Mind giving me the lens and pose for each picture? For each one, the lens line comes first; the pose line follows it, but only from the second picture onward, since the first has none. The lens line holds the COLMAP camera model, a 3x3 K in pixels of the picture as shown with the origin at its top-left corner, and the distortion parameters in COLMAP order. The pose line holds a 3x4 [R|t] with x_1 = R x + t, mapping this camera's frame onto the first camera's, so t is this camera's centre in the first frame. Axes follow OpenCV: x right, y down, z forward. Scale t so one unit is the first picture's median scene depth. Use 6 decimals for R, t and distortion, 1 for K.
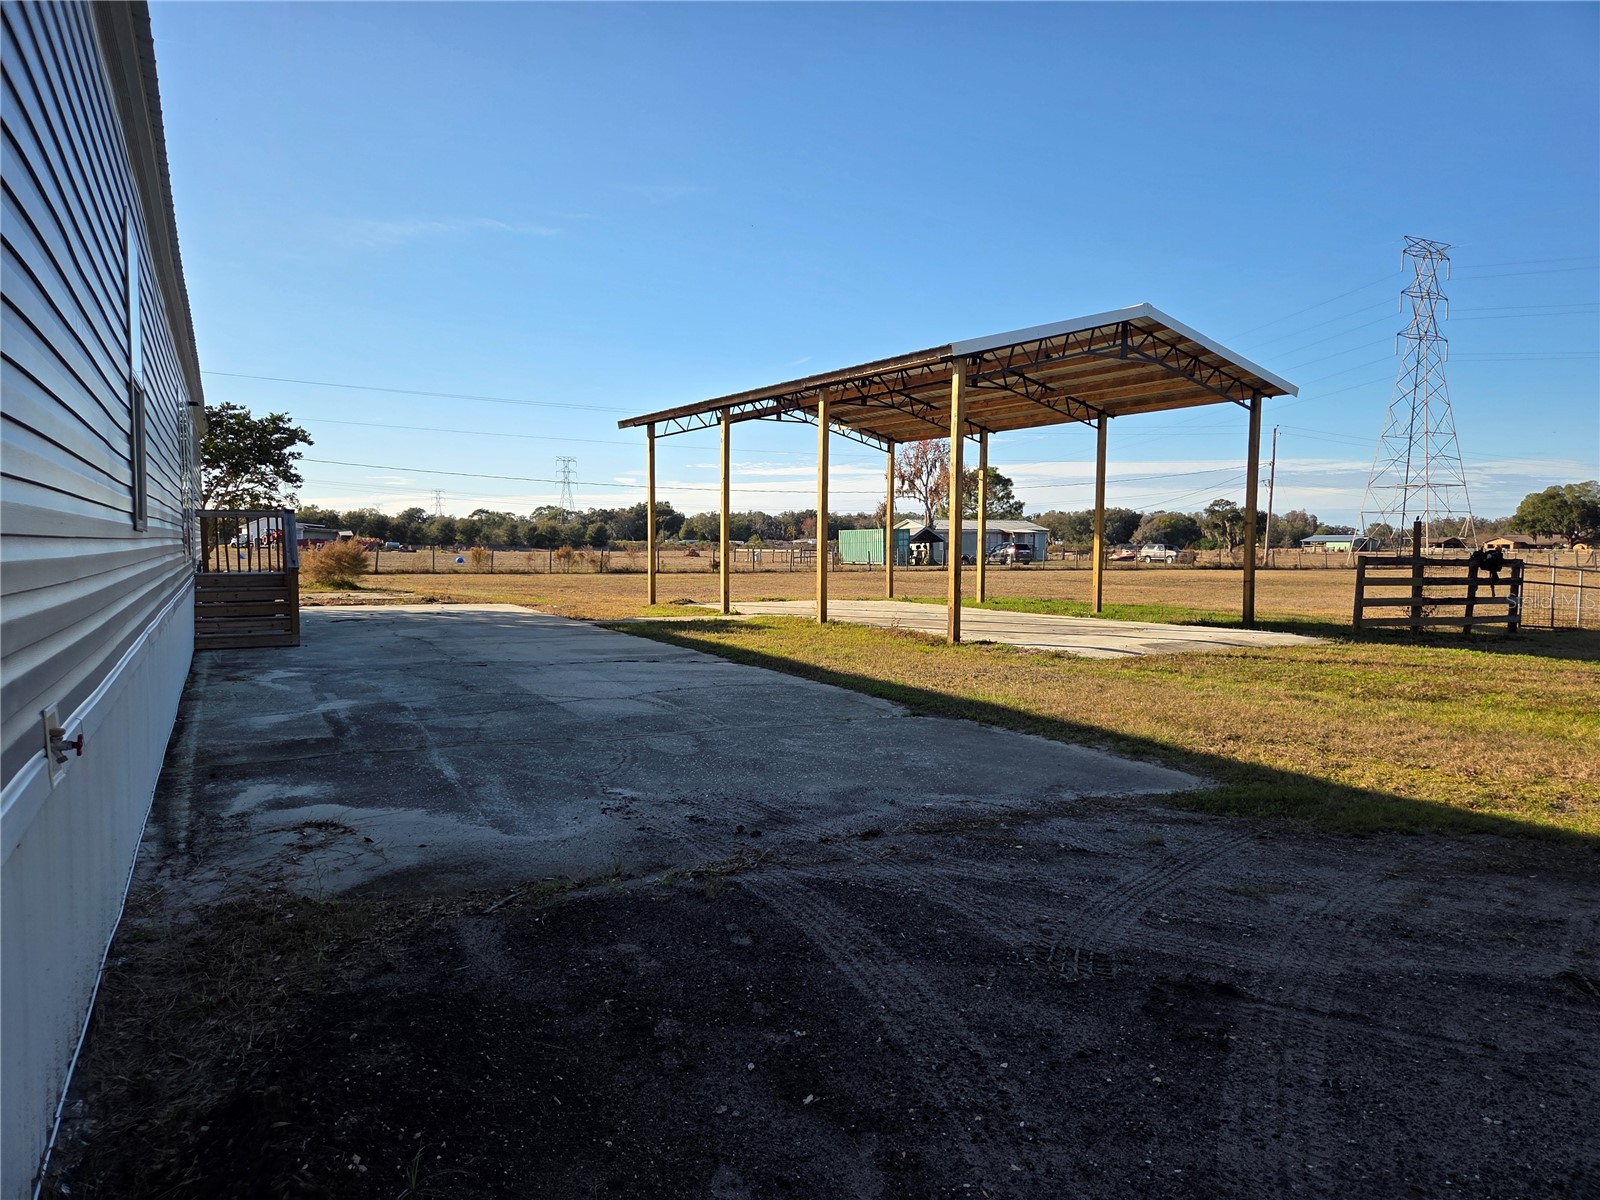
lens RADIAL K [[1072.6, 0, 800.3], [0, 1072.6, 605.7], [0, 0, 1]] dist [0.069821, -0.060819]
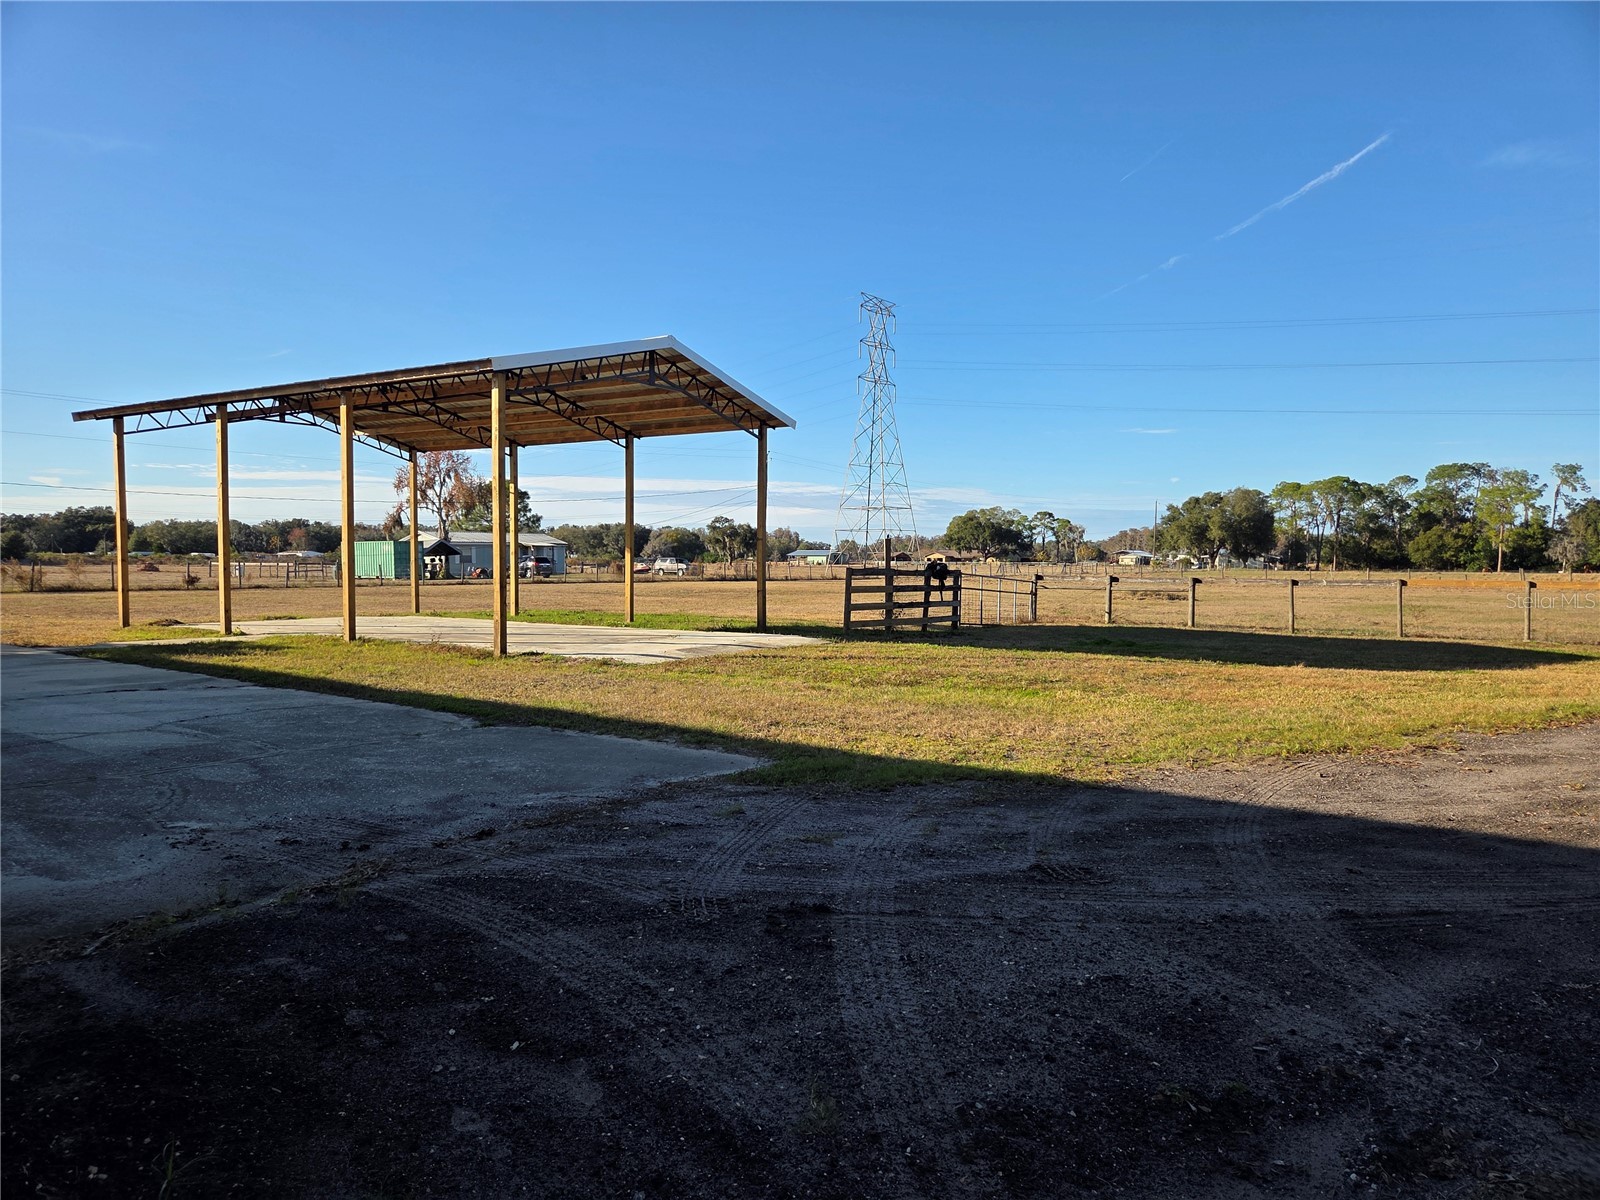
lens RADIAL K [[1069.7, 0, 786.0], [0, 1069.7, 614.5], [0, 0, 1]] dist [0.070918, -0.060159]
pose [[0.908744, -0.023457, 0.416693, -0.033435], [0.025109, 0.999684, 0.001516, 0.001595], [-0.416597, 0.009085, 0.909046, -0.025911]]
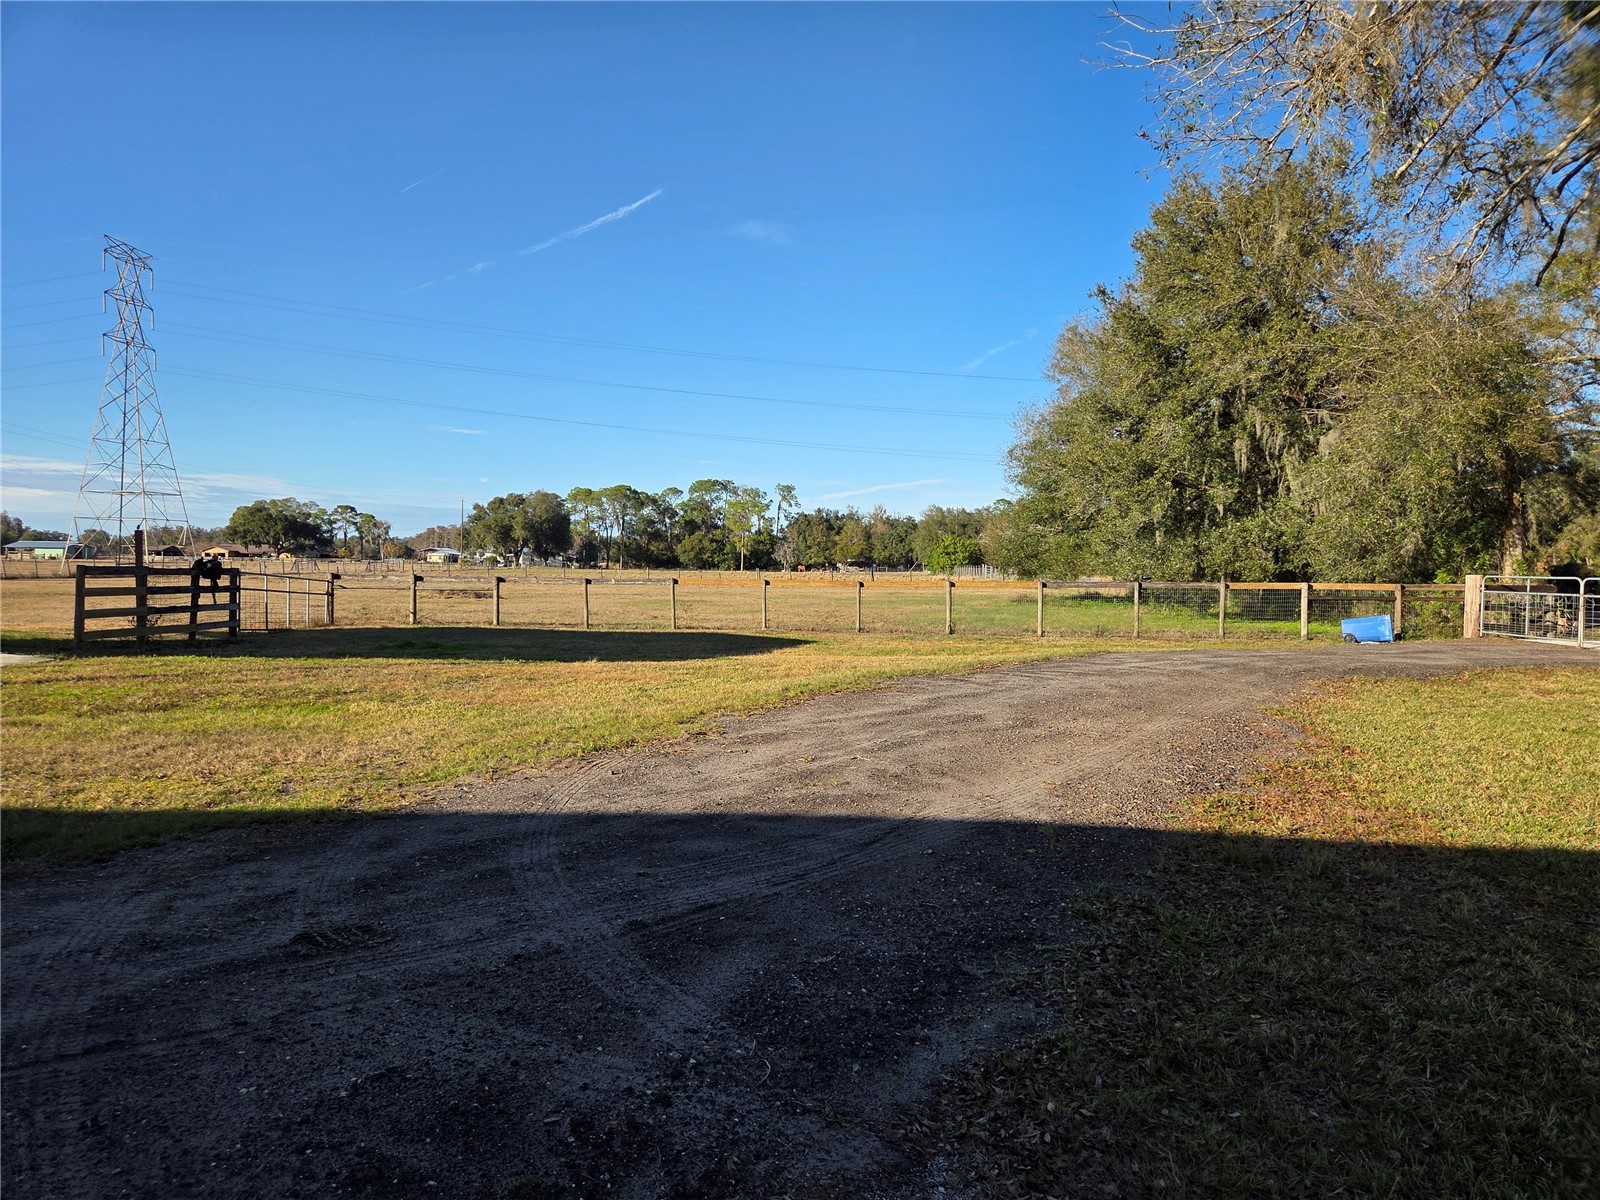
lens RADIAL K [[1070.0, 0, 793.3], [0, 1070.0, 601.8], [0, 0, 1]] dist [0.066978, -0.056568]
pose [[0.491175, -0.031989, 0.870473, -0.005491], [0.041157, 0.999062, 0.013491, -0.001480], [-0.870088, 0.029200, 0.492031, -0.004282]]
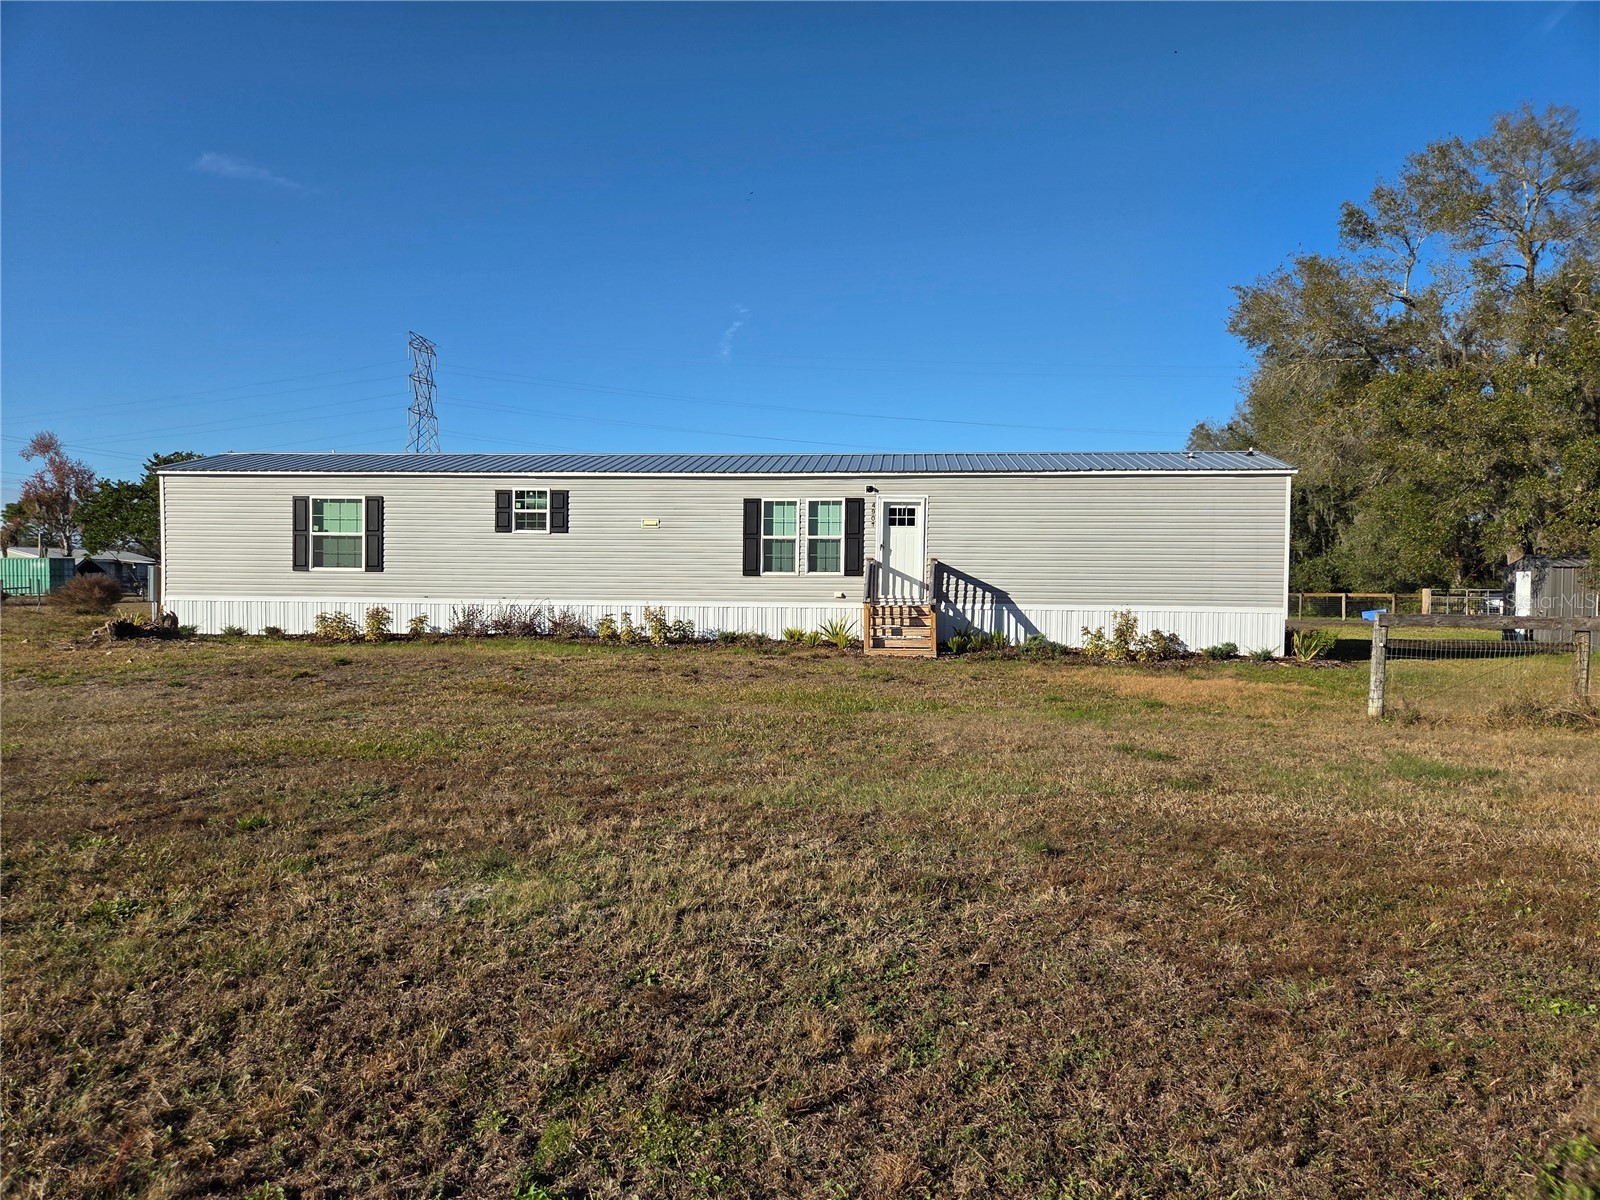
lens RADIAL K [[1072.7, 0, 804.8], [0, 1072.7, 594.6], [0, 0, 1]] dist [0.063962, -0.052828]
pose [[0.550996, -0.006816, 0.834480, -1.591031], [0.041462, 0.998955, -0.019218, 0.021348], [-0.833477, 0.045188, 0.550703, -0.284552]]
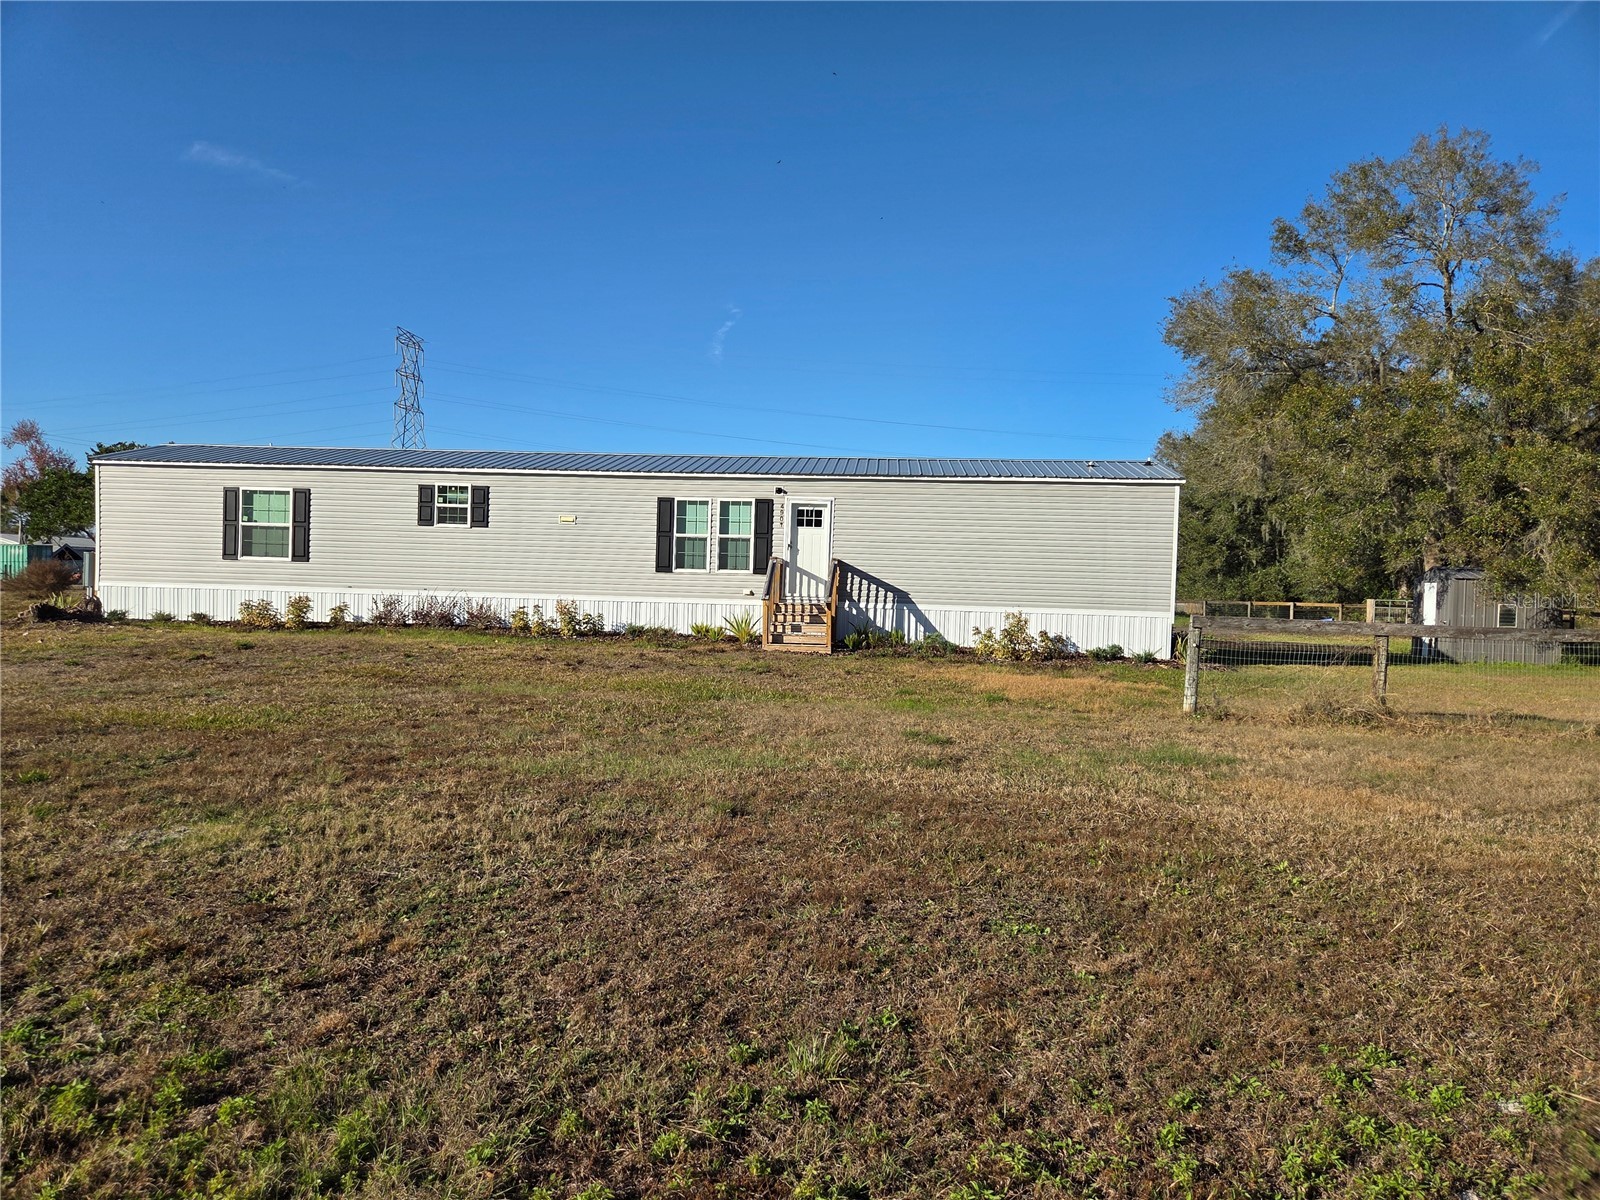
lens RADIAL K [[1070.0, 0, 793.3], [0, 1070.0, 601.8], [0, 0, 1]] dist [0.066978, -0.056568]
pose [[0.551328, -0.001632, 0.834287, -1.574188], [0.023097, 0.999645, -0.013308, 0.028640], [-0.833969, 0.026606, 0.551170, -0.379094]]
